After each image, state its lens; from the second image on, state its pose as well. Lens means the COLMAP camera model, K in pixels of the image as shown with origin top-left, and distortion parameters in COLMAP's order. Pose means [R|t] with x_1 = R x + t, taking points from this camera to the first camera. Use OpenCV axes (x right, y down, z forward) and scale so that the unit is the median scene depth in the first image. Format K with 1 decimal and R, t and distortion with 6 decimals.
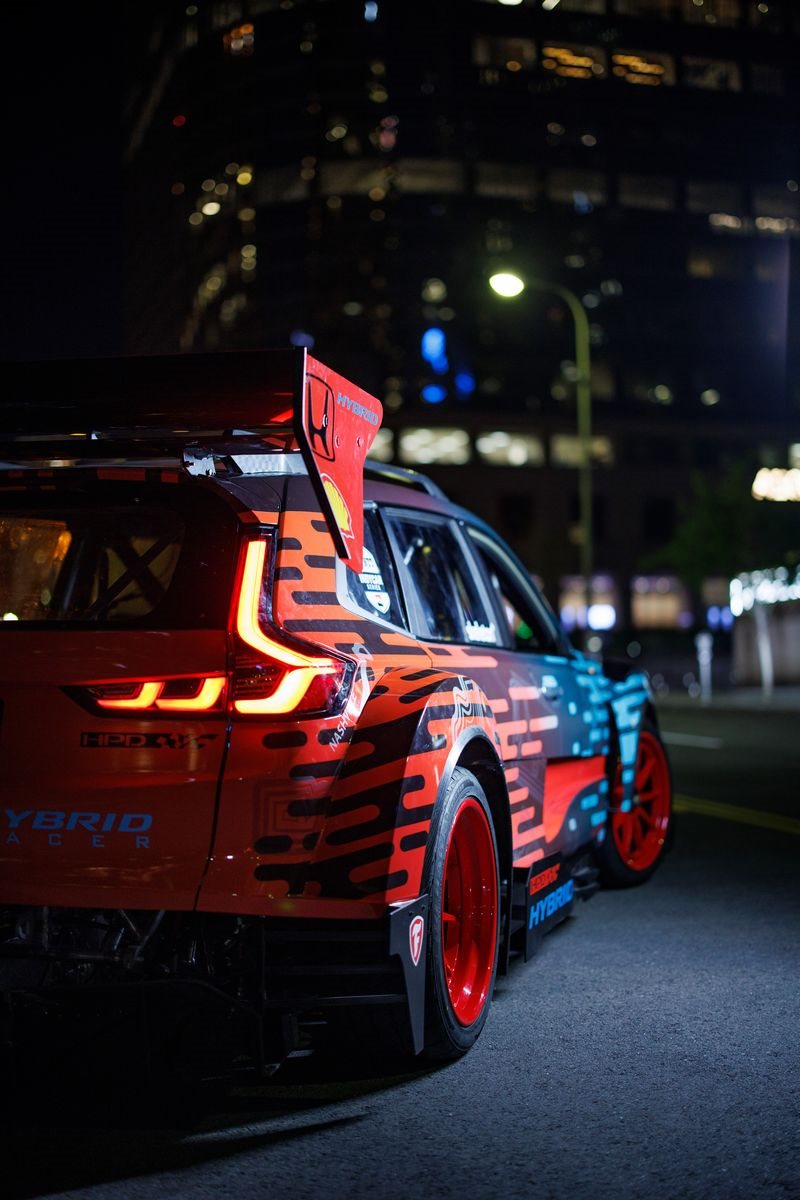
lens RADIAL K [[1764.9, 0, 400.0], [0, 1764.9, 600.0], [0, 0, 1]] dist [-0.007590, 0.003775]
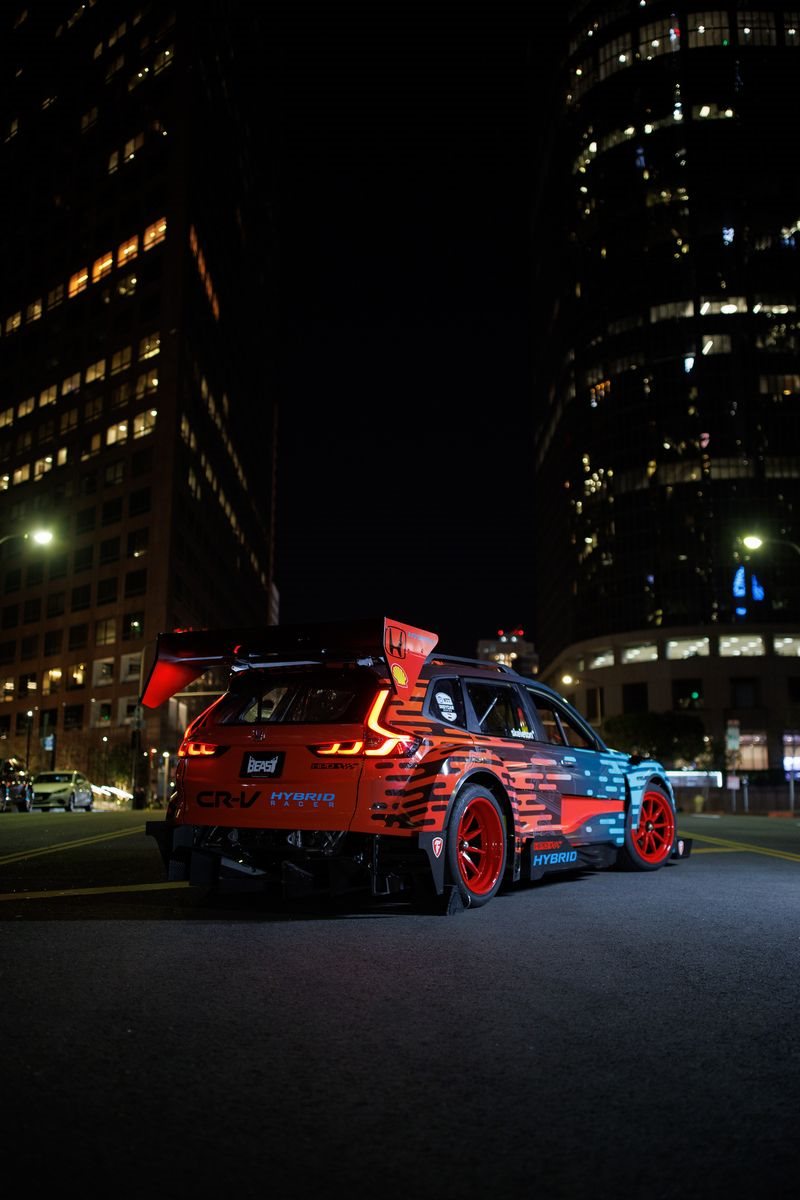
lens RADIAL K [[1176.9, 0, 400.0], [0, 1176.9, 600.0], [0, 0, 1]] dist [0.004991, -0.023749]
pose [[0.960828, -0.036671, -0.274708, 0.410743], [0.000820, 0.991579, -0.129500, 0.057123], [0.277144, 0.124202, 0.952767, -0.629244]]
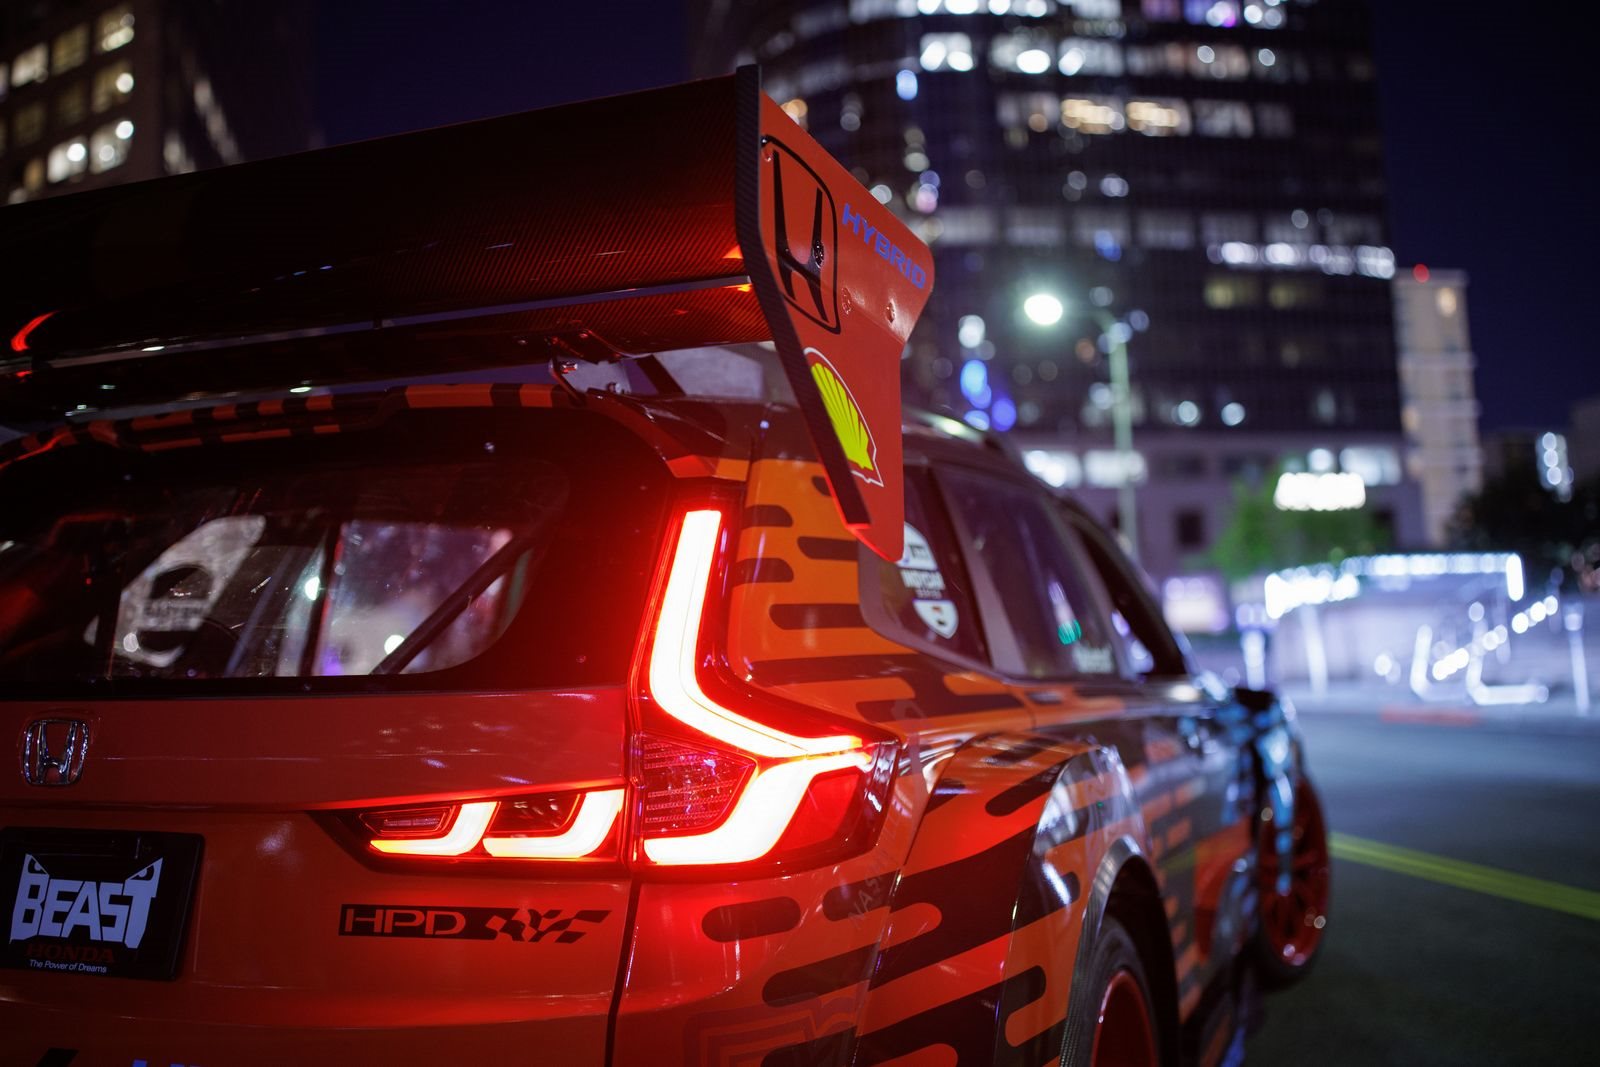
lens RADIAL K [[1569.3, 0, 792.9], [0, 1569.3, 537.5], [0, 0, 1]] dist [0.004991, -0.023749]
pose [[0.994476, -0.035520, -0.098771, -0.008436], [0.030728, 0.998295, -0.049628, -0.001376], [0.100365, 0.046319, 0.993872, 0.536684]]
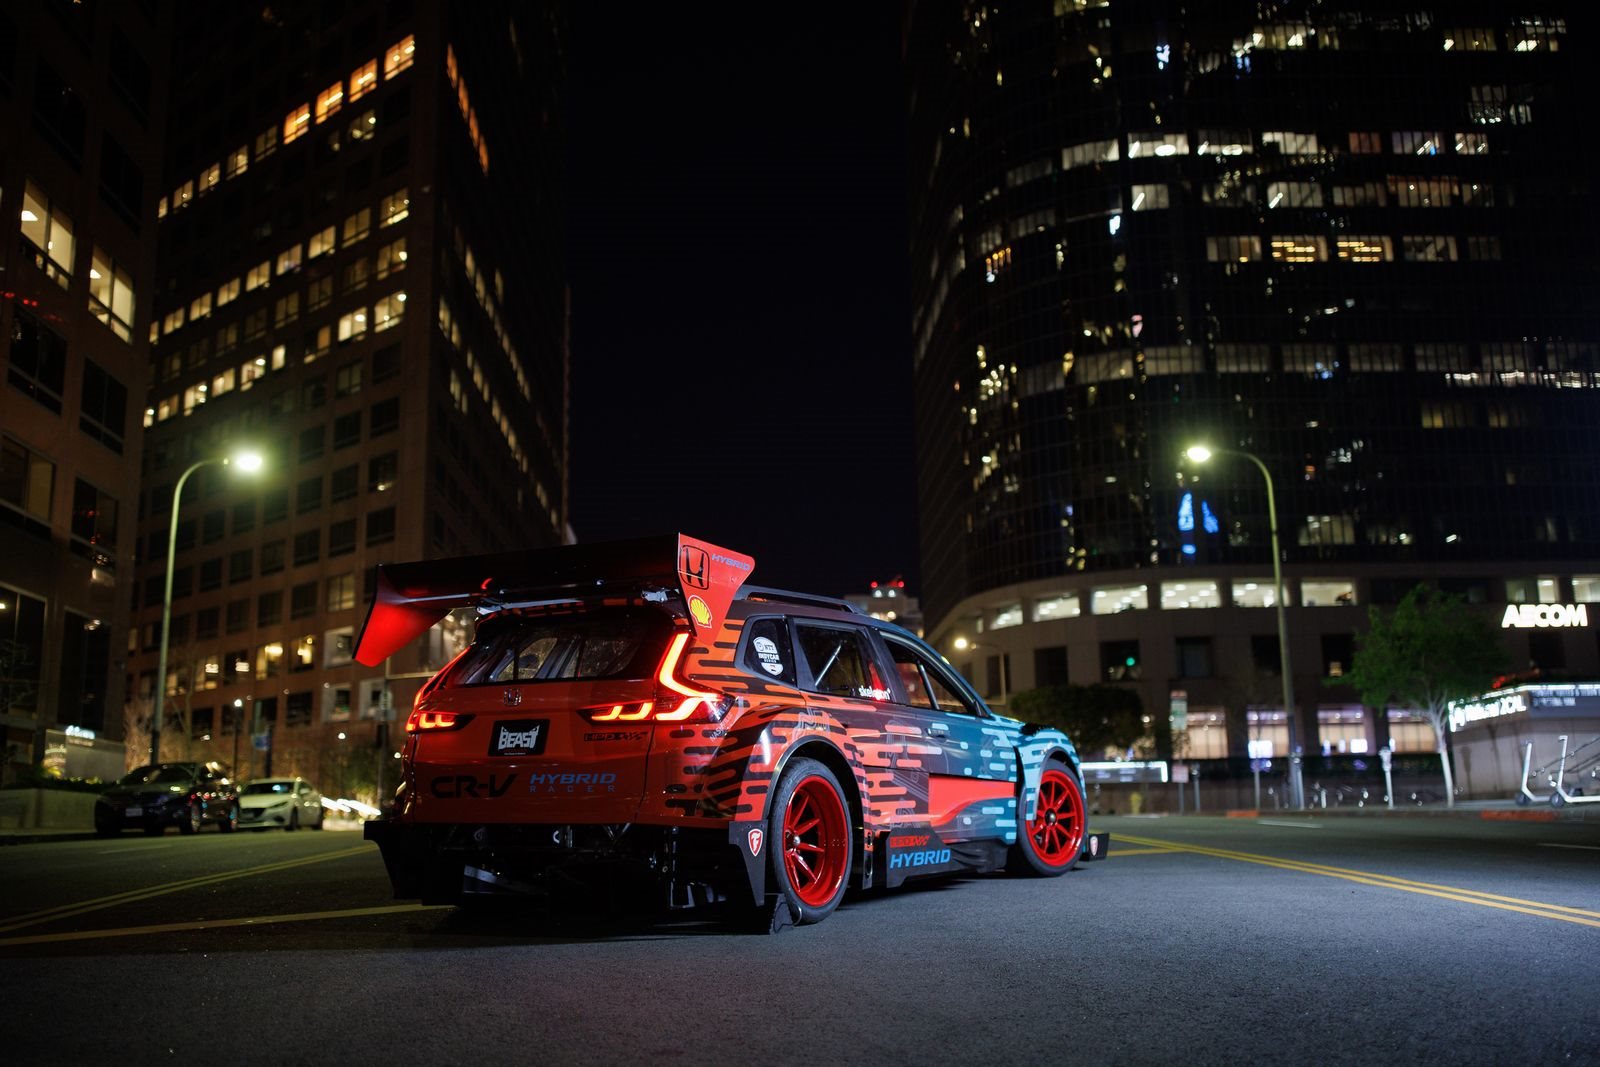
lens RADIAL K [[1569.3, 0, 792.9], [0, 1569.3, 537.5], [0, 0, 1]] dist [0.004991, -0.023749]
pose [[0.968779, -0.054916, -0.241768, 0.442986], [0.022870, 0.990797, -0.133412, 0.090803], [0.246870, 0.123717, 0.961119, -0.595929]]
